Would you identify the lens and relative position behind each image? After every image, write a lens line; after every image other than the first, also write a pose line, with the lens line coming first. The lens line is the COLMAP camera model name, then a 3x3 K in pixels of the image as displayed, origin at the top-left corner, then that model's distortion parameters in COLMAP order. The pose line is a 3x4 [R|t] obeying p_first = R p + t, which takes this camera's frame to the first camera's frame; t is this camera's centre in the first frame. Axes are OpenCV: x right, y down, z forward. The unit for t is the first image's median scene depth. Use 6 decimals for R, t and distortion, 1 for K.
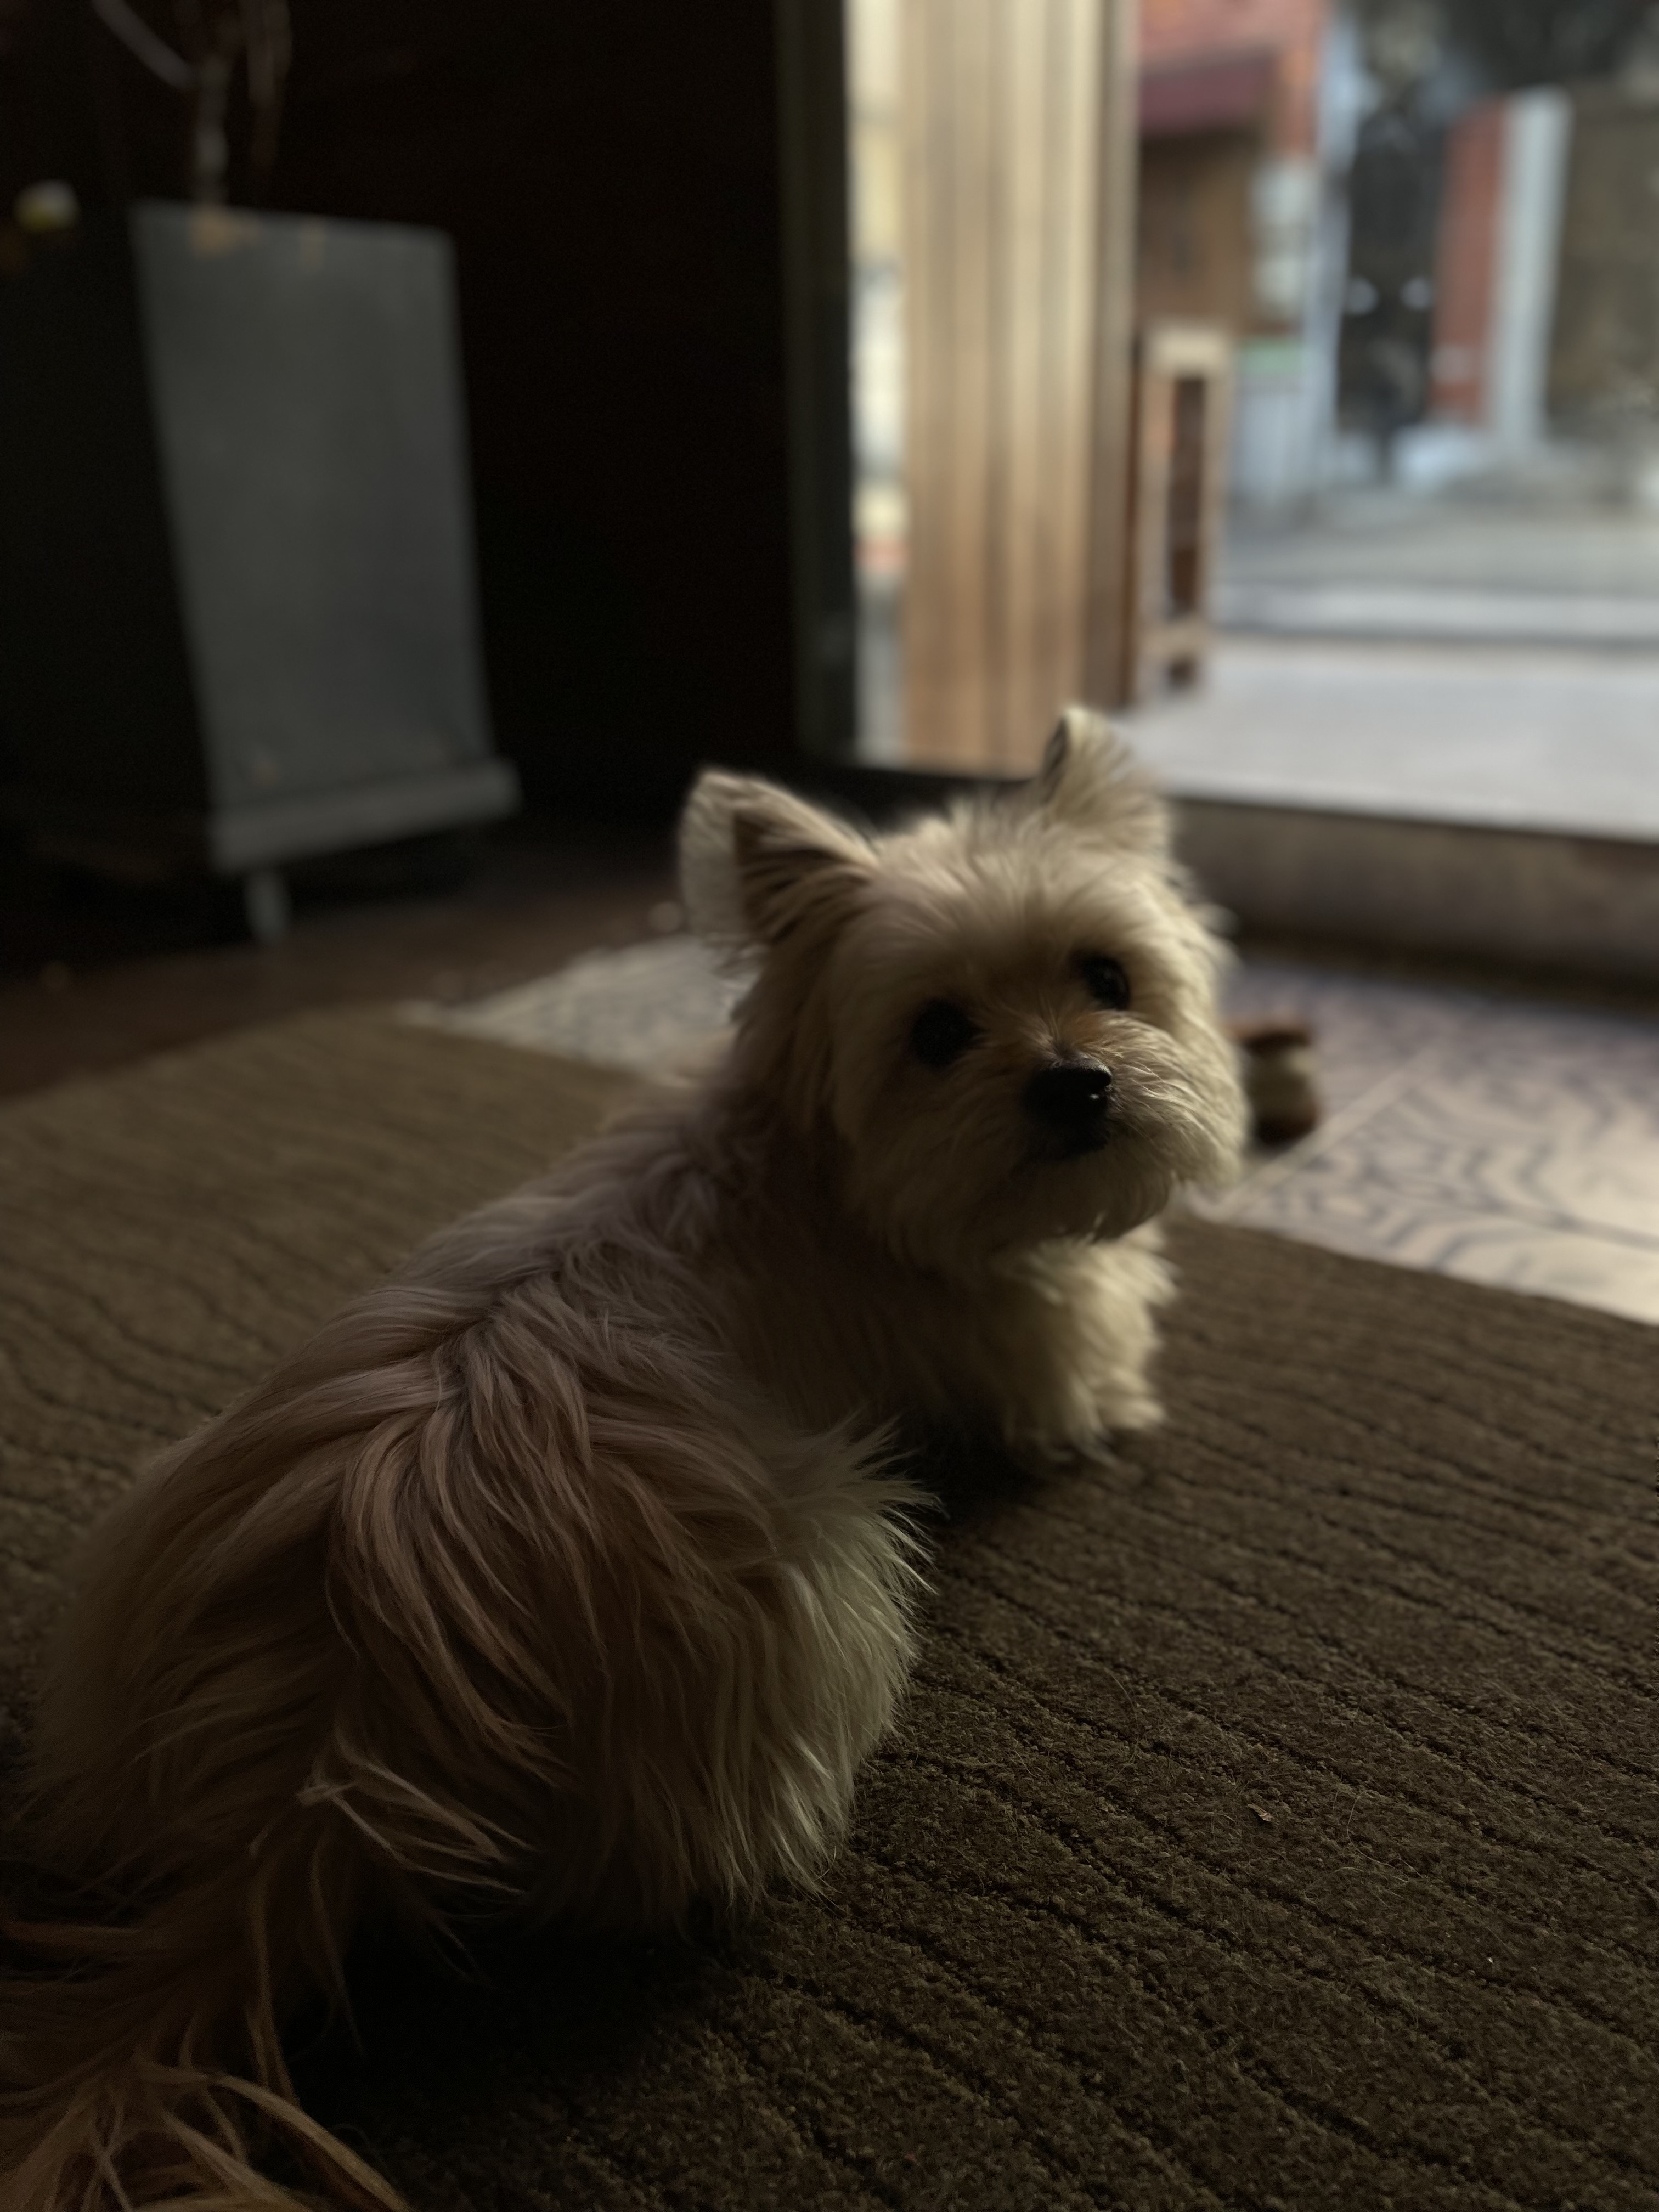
lens RADIAL K [[1676.1, 0, 836.2], [0, 1676.1, 1179.9], [0, 0, 1]] dist [0.091554, -0.144391]
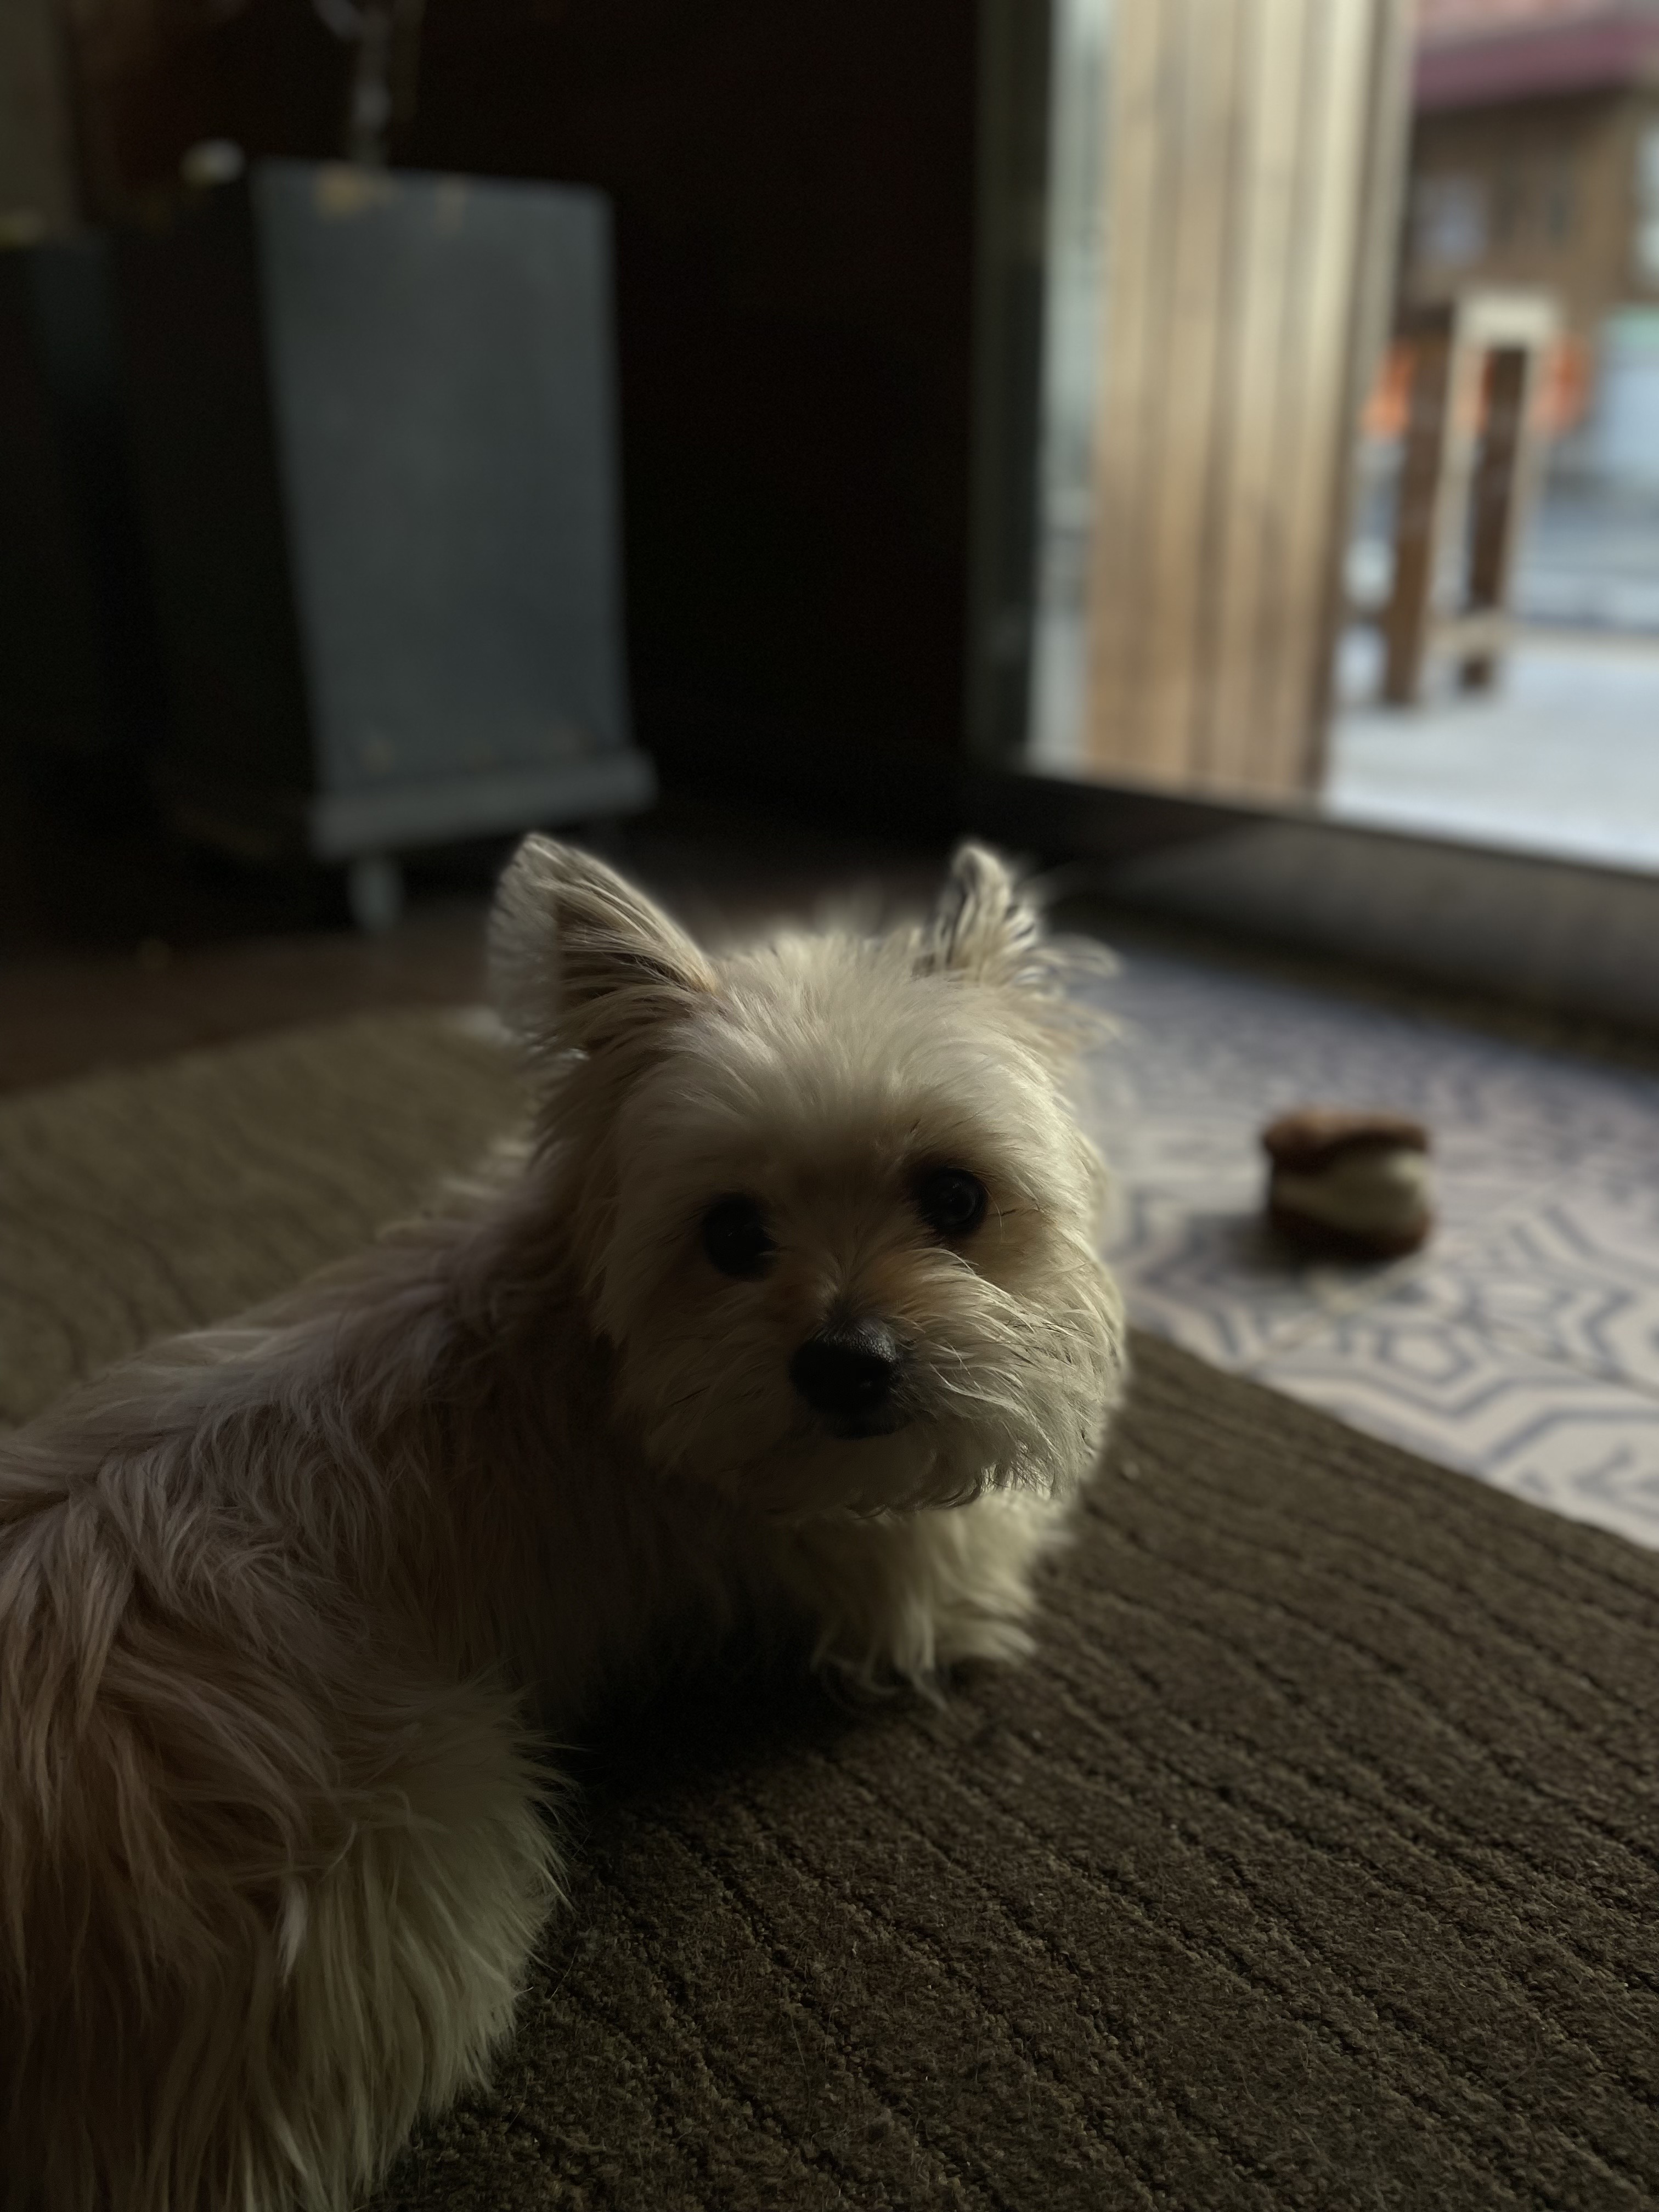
lens RADIAL K [[1676.1, 0, 836.2], [0, 1676.1, 1179.9], [0, 0, 1]] dist [0.091554, -0.144391]
pose [[0.982367, 0.088958, -0.164444, 0.239649], [-0.086536, 0.996009, 0.021852, -0.103356], [0.165731, -0.007237, 0.986144, 0.210798]]
